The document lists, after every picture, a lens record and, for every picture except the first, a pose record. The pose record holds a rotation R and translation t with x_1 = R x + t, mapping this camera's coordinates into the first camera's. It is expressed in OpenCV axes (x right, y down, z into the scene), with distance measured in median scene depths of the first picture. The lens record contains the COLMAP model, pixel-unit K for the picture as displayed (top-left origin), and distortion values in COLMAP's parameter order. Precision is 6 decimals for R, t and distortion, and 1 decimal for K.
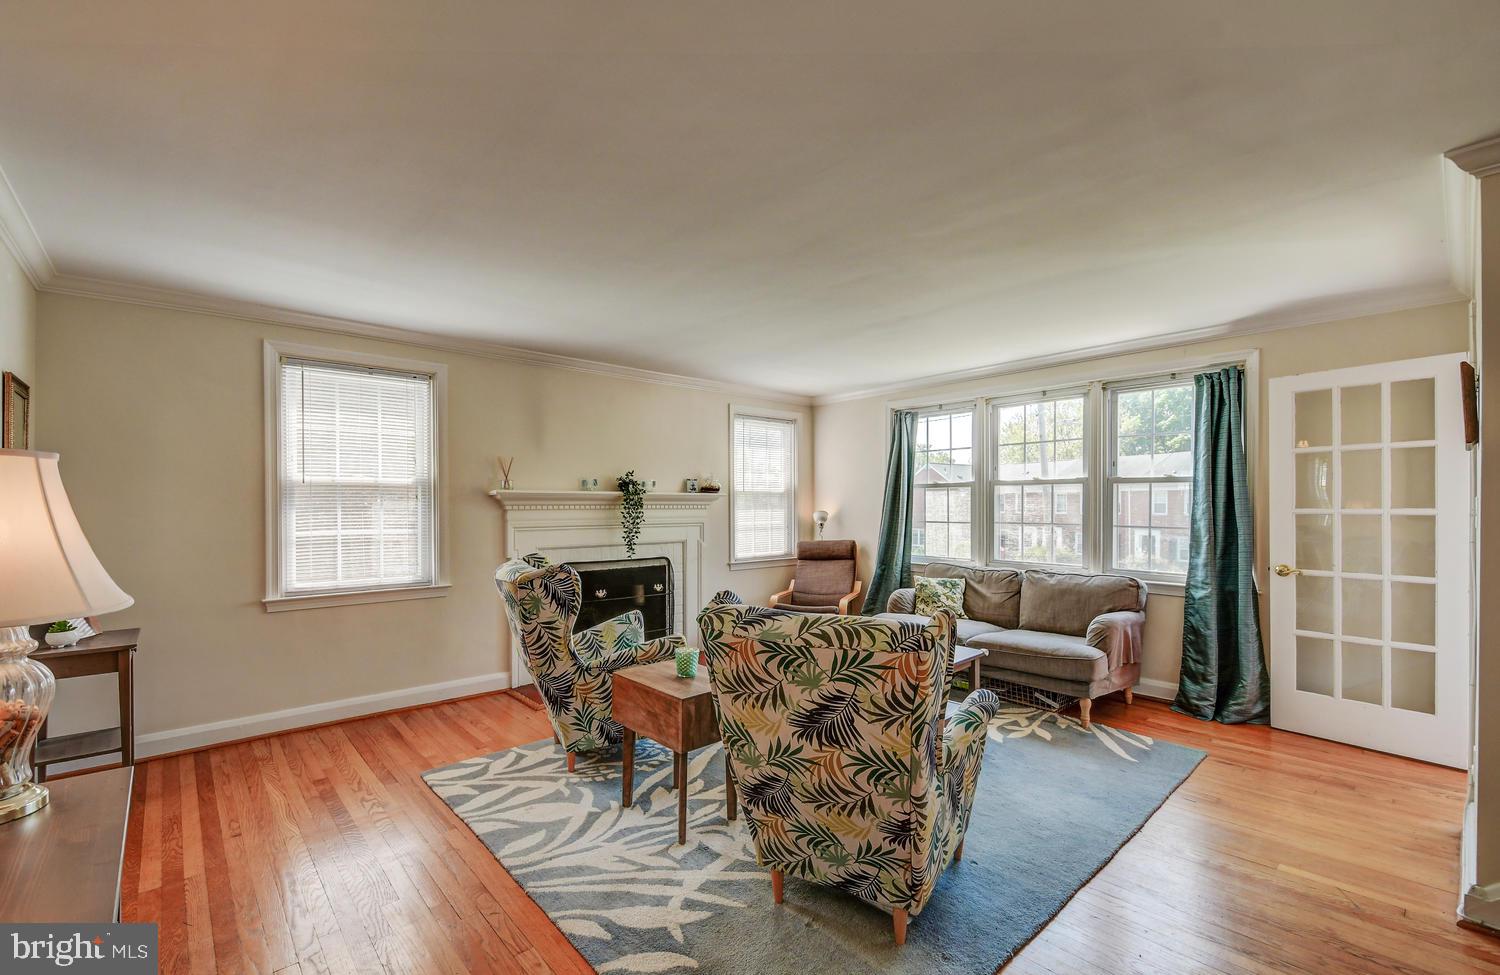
lens RADIAL K [[632.6, 0, 746.8], [0, 632.6, 512.9], [0, 0, 1]] dist [0.036692, -0.023008]
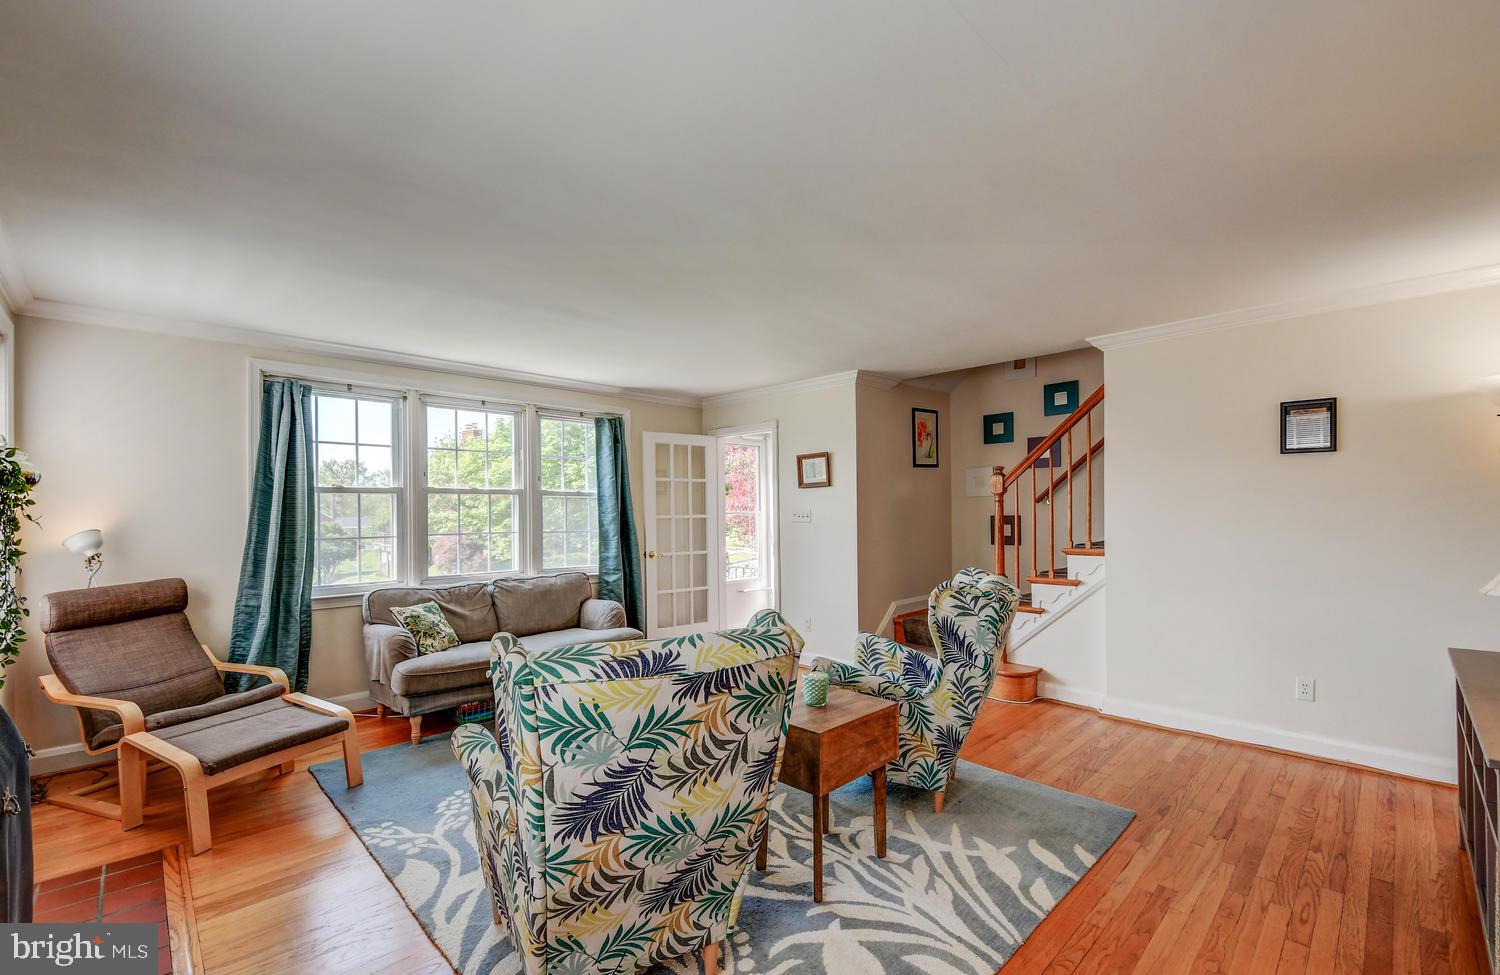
lens RADIAL K [[632.6, 0, 746.8], [0, 632.6, 512.9], [0, 0, 1]] dist [0.036692, -0.023008]
pose [[-0.041250, -0.002179, 0.999146, -0.621358], [0.020794, 0.999779, 0.003039, -0.010960], [-0.998932, 0.020902, -0.041196, 0.715322]]
